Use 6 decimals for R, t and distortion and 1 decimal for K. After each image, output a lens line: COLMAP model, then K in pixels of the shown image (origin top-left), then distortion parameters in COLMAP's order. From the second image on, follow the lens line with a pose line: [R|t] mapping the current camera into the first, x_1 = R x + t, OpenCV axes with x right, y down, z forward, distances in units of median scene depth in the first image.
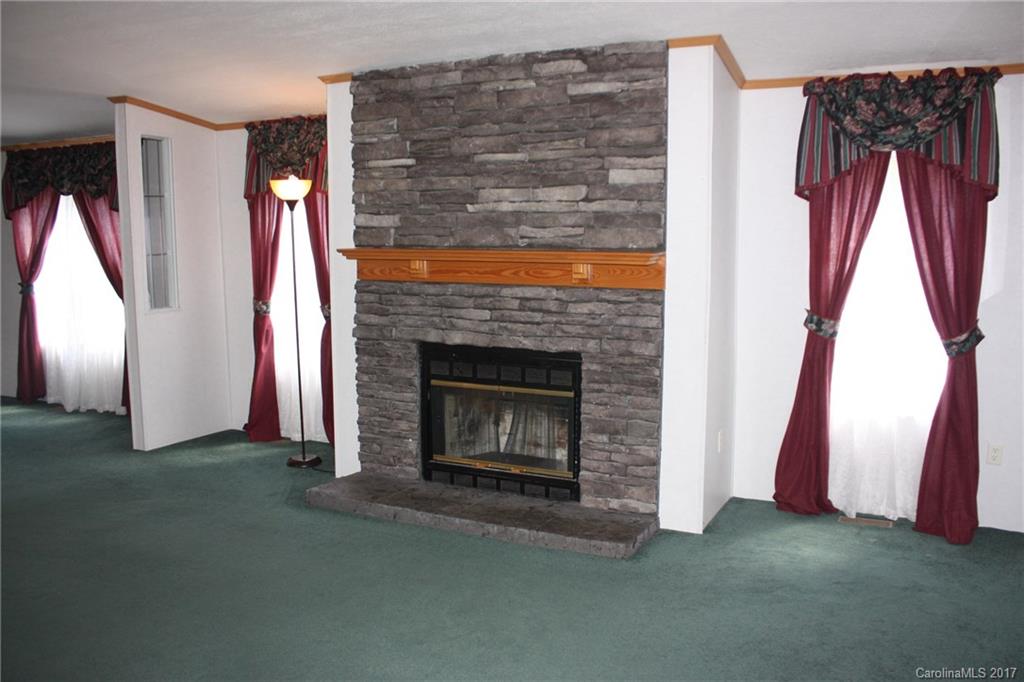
lens RADIAL K [[864.8, 0, 509.0], [0, 864.8, 342.8], [0, 0, 1]] dist [-0.159289, 0.135221]
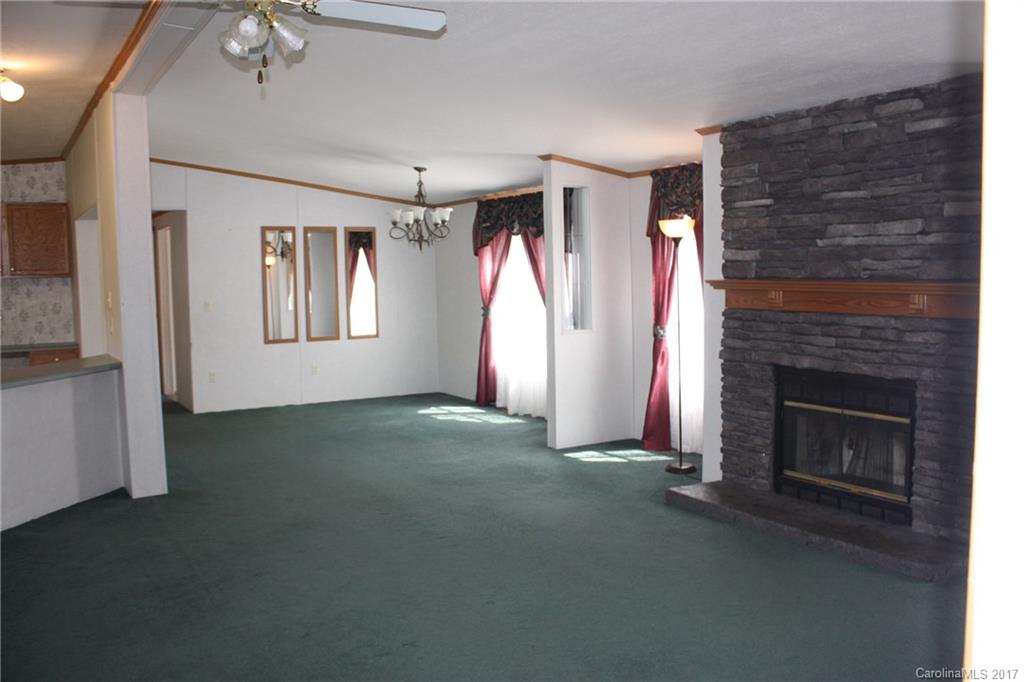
lens RADIAL K [[864.8, 0, 517.1], [0, 864.8, 343.4], [0, 0, 1]] dist [-0.159289, 0.135221]
pose [[0.856485, 0.030127, -0.515292, 0.175566], [-0.049197, 0.998515, -0.023393, 0.012986], [0.513822, 0.045387, 0.856696, -0.098525]]
